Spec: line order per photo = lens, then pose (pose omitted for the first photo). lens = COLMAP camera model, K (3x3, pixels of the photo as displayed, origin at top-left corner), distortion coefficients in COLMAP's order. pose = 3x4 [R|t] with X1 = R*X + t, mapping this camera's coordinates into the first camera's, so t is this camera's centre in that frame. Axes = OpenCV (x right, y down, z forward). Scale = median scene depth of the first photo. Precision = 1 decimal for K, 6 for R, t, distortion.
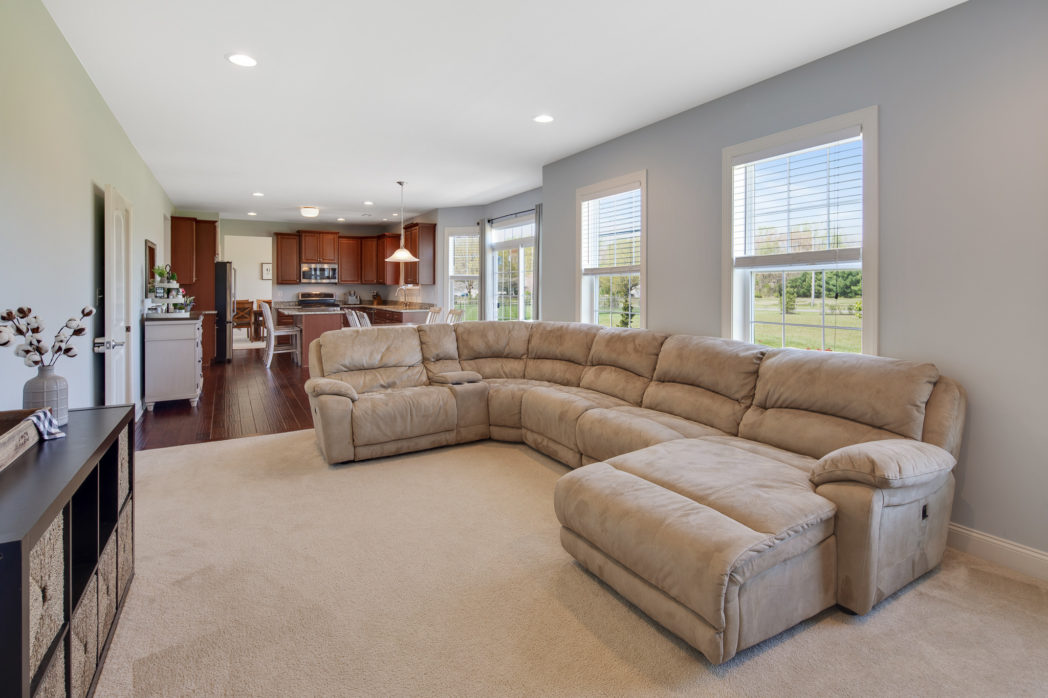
lens RADIAL K [[506.3, 0, 525.3], [0, 506.3, 365.9], [0, 0, 1]] dist [0.001023, 0.000047]
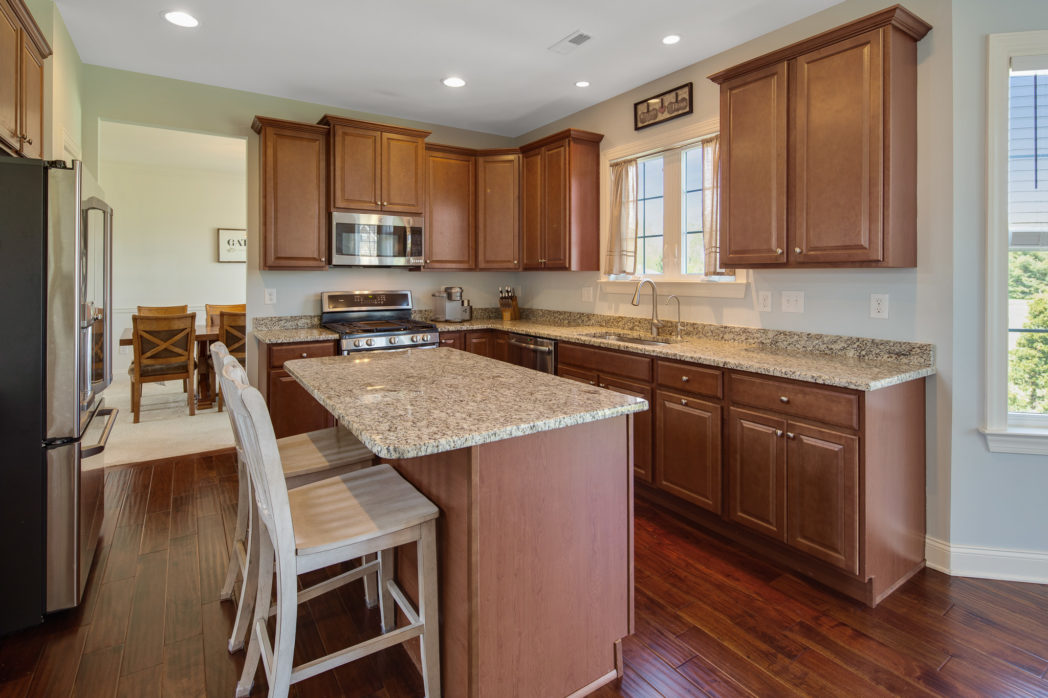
lens RADIAL K [[518.0, 0, 524.0], [0, 518.0, 349.0], [0, 0, 1]] dist [0.001830, 0.000080]
pose [[0.998443, -0.006364, 0.055410, -0.315521], [0.007416, 0.999796, -0.018802, -0.093394], [-0.055279, 0.019184, 0.998287, 0.604579]]
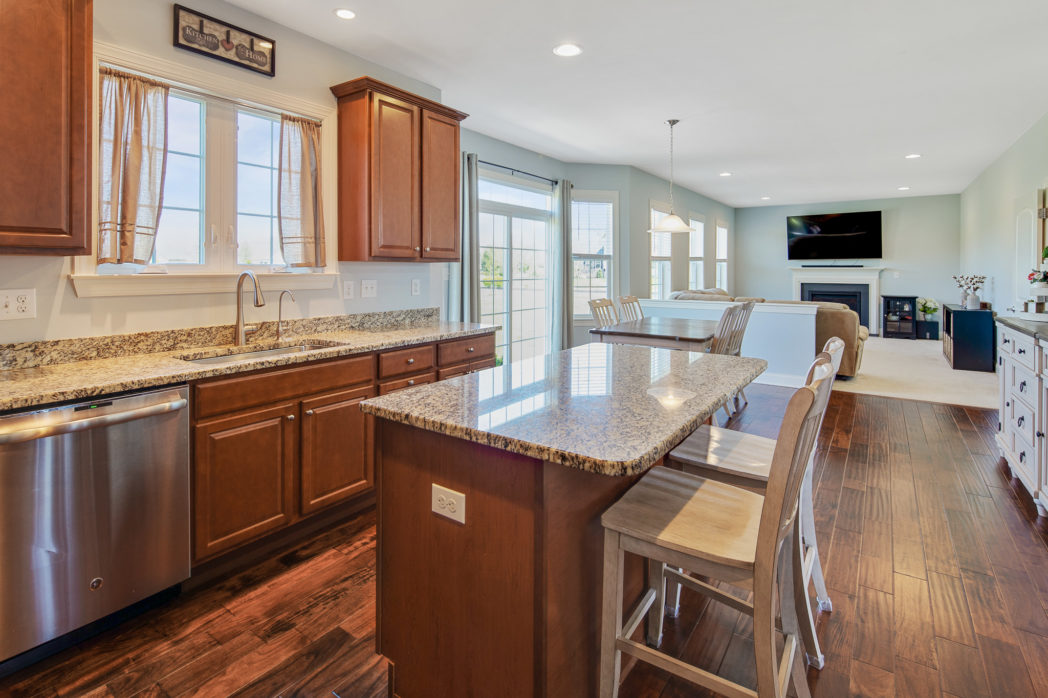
lens RADIAL K [[513.3, 0, 524.0], [0, 513.3, 349.0], [0, 0, 1]] dist [-0.018918, 0.000183]
pose [[-0.432567, -0.141660, 0.890404, -0.665044], [0.135272, 0.966204, 0.219436, -0.188089], [-0.891396, 0.215368, -0.398785, 1.197847]]
